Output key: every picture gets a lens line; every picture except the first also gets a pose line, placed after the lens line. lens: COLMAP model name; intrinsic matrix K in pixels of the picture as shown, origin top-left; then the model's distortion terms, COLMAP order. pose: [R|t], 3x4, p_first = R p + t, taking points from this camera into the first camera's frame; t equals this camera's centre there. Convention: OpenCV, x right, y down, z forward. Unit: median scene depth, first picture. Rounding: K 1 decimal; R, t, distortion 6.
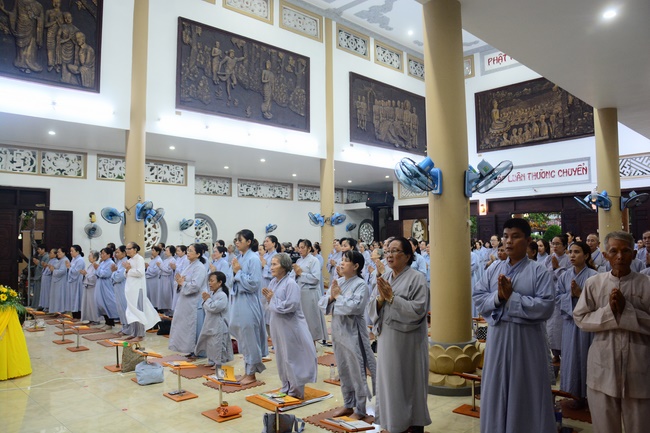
lens RADIAL K [[505.7, 0, 325.0], [0, 505.7, 216.5], [0, 0, 1]] dist [-0.132610, 0.097560]
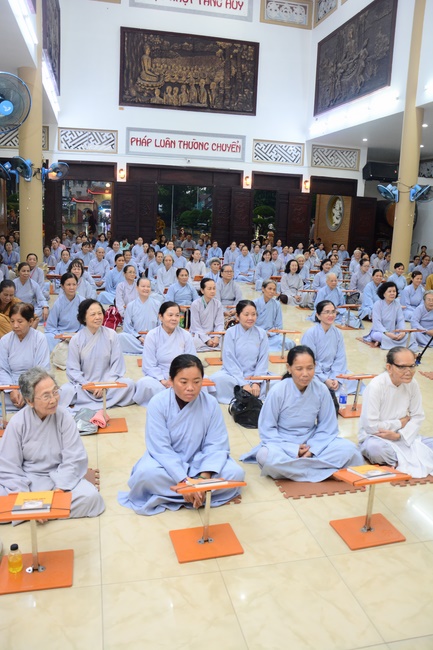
lens RADIAL K [[505.7, 0, 216.5], [0, 505.7, 325.0], [0, 0, 1]] dist [-0.132610, 0.097560]
pose [[0.525312, -0.147202, 0.838080, -0.392748], [-0.096972, 0.968150, 0.230830, 0.024940], [-0.845366, -0.202528, 0.494307, 0.435988]]
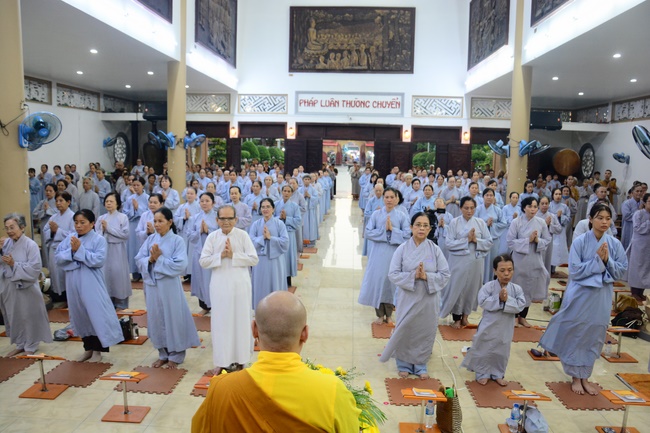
lens RADIAL K [[505.7, 0, 325.0], [0, 505.7, 216.5], [0, 0, 1]] dist [-0.132610, 0.097560]
pose [[0.737504, -0.060084, 0.672664, -0.333535], [-0.067147, 0.984575, 0.161564, -0.018016], [-0.671996, -0.164322, 0.722094, 0.256919]]
